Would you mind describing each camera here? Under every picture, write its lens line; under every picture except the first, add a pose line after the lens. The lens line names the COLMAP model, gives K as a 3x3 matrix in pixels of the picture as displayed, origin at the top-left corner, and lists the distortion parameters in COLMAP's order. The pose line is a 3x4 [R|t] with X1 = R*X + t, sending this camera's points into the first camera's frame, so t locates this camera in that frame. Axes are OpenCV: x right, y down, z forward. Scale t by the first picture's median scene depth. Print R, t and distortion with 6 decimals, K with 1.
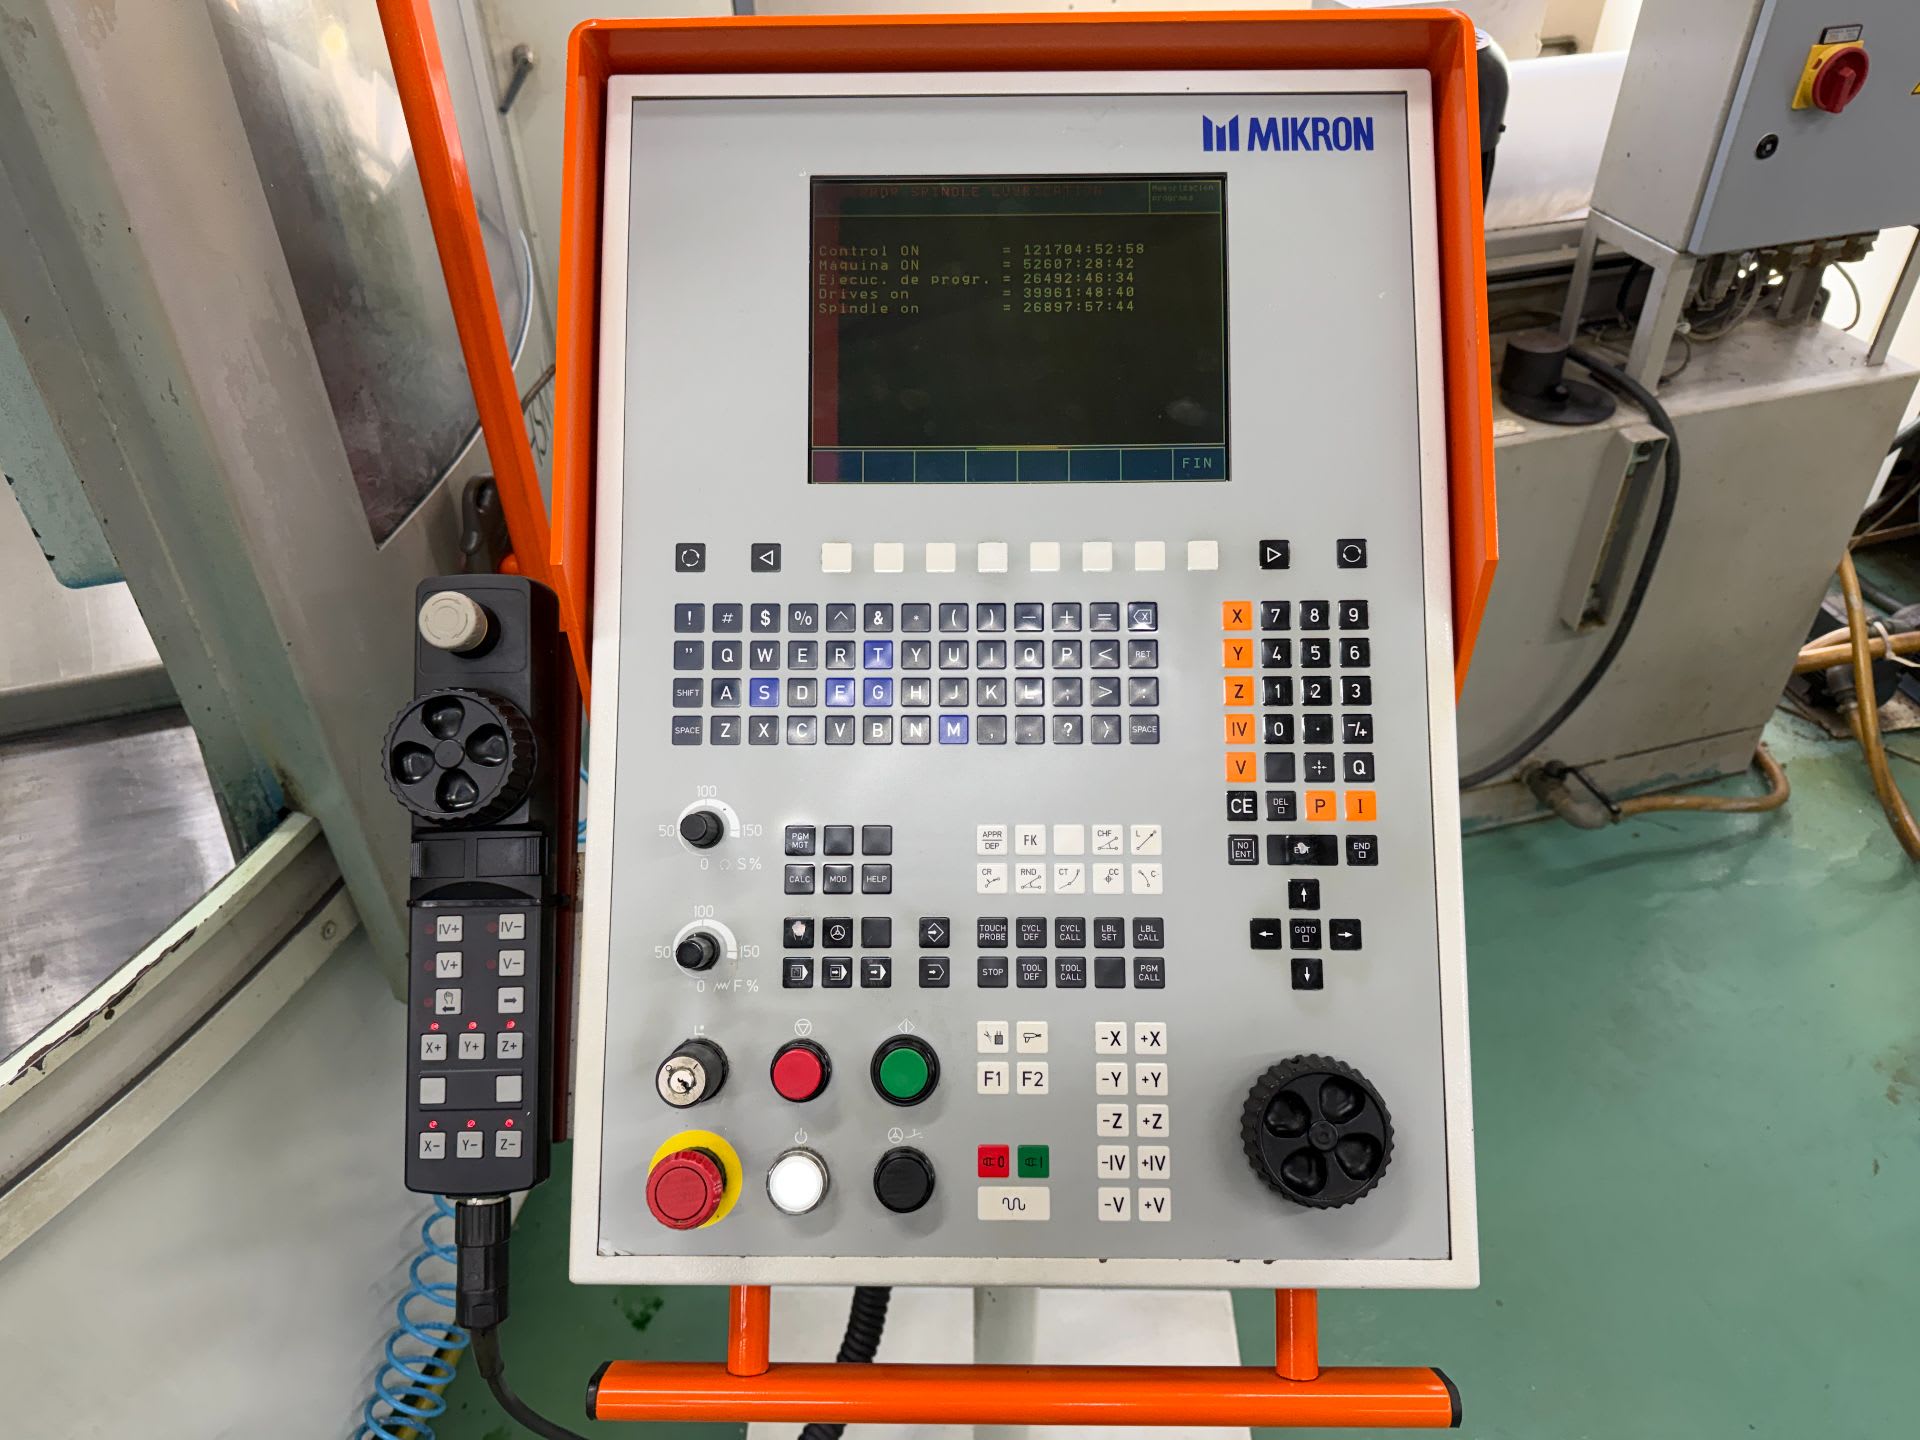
lens RADIAL K [[1423.5, 0, 930.2], [0, 1423.5, 689.5], [0, 0, 1]] dist [0.122472, -0.270990]
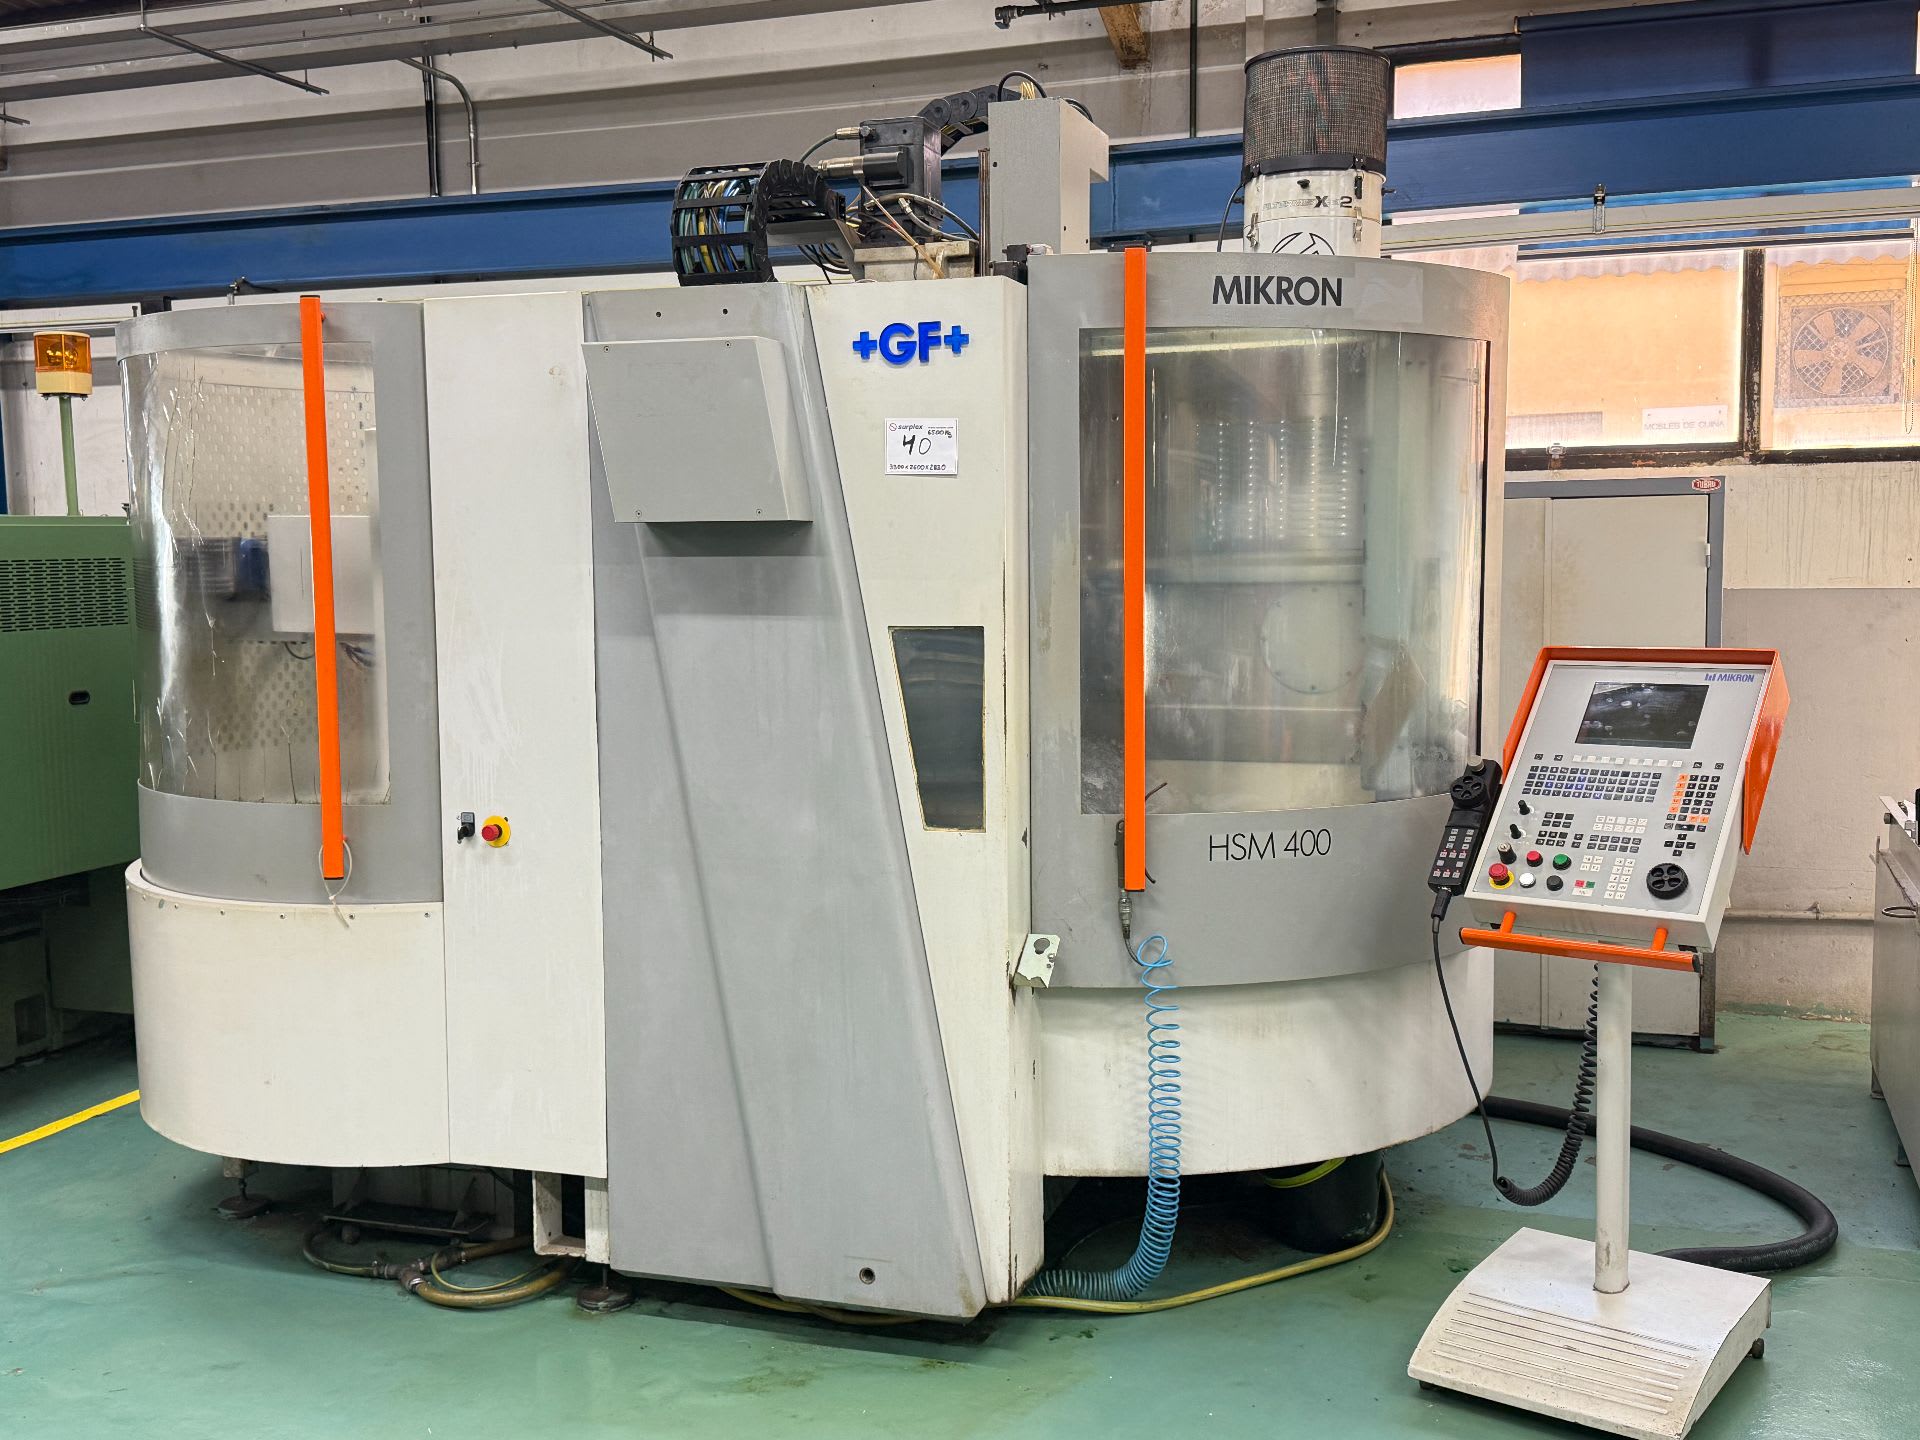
lens RADIAL K [[1903.4, 0, 960.0], [0, 1903.4, 720.0], [0, 0, 1]] dist [0.194439, -0.355091]
pose [[0.814238, 0.053638, -0.578048, 1.622357], [-0.362495, 0.824725, -0.434081, 2.744833], [0.453447, 0.562985, 0.690966, -3.485375]]
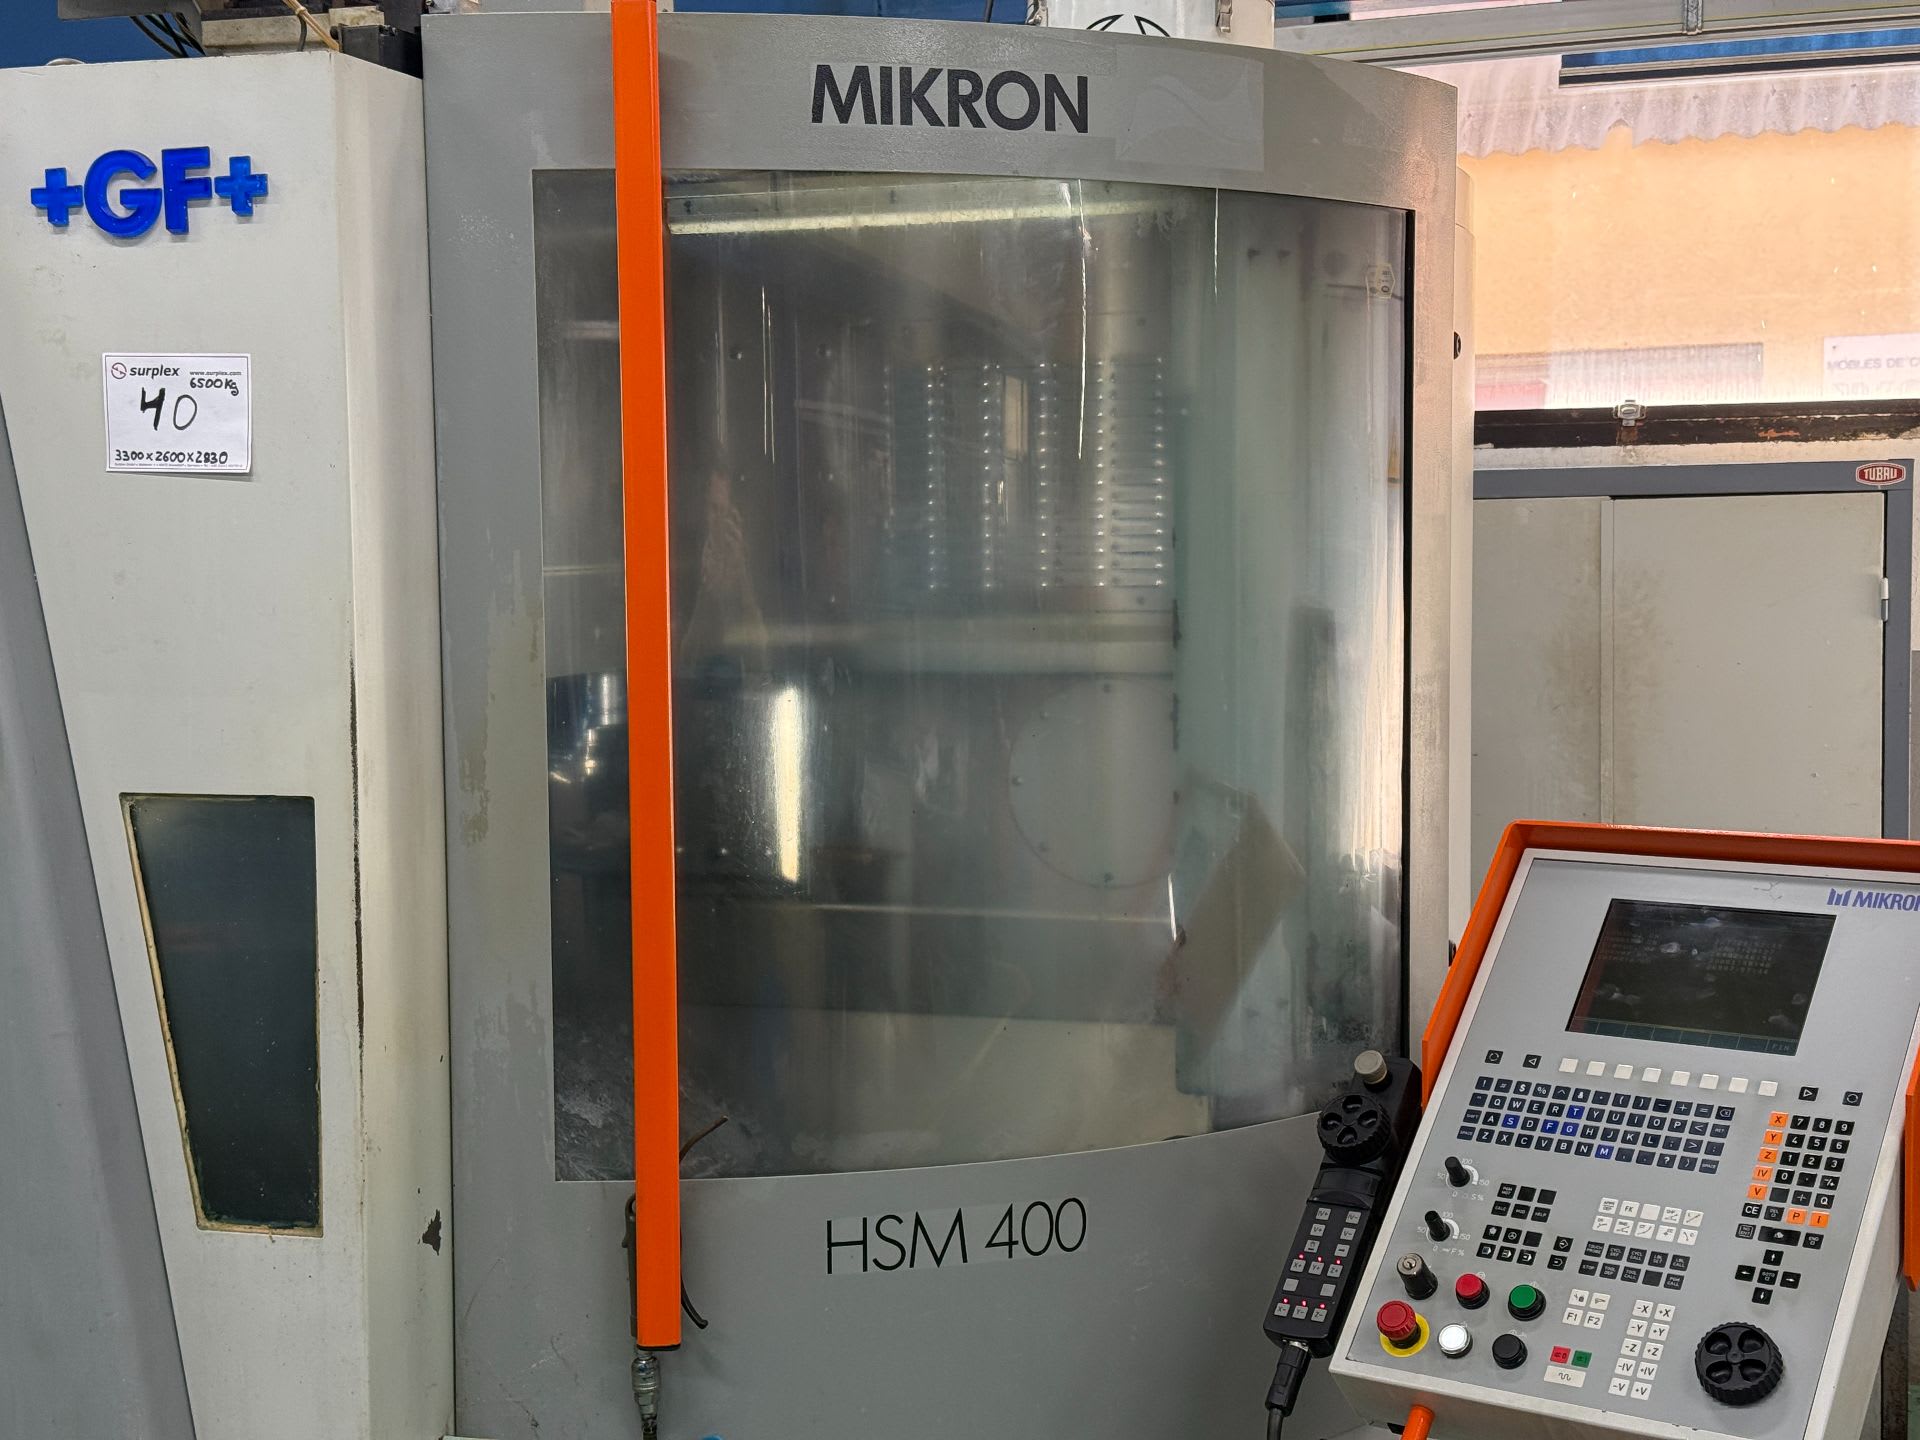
lens RADIAL K [[2688.0, 0, 959.0], [0, 2688.0, 712.2], [0, 0, 1]] dist [0.145432, -0.061496]
pose [[0.824889, 0.040223, -0.563862, 1.281857], [-0.353153, 0.815535, -0.458460, 1.464098], [0.441408, 0.577308, 0.686931, -2.085715]]
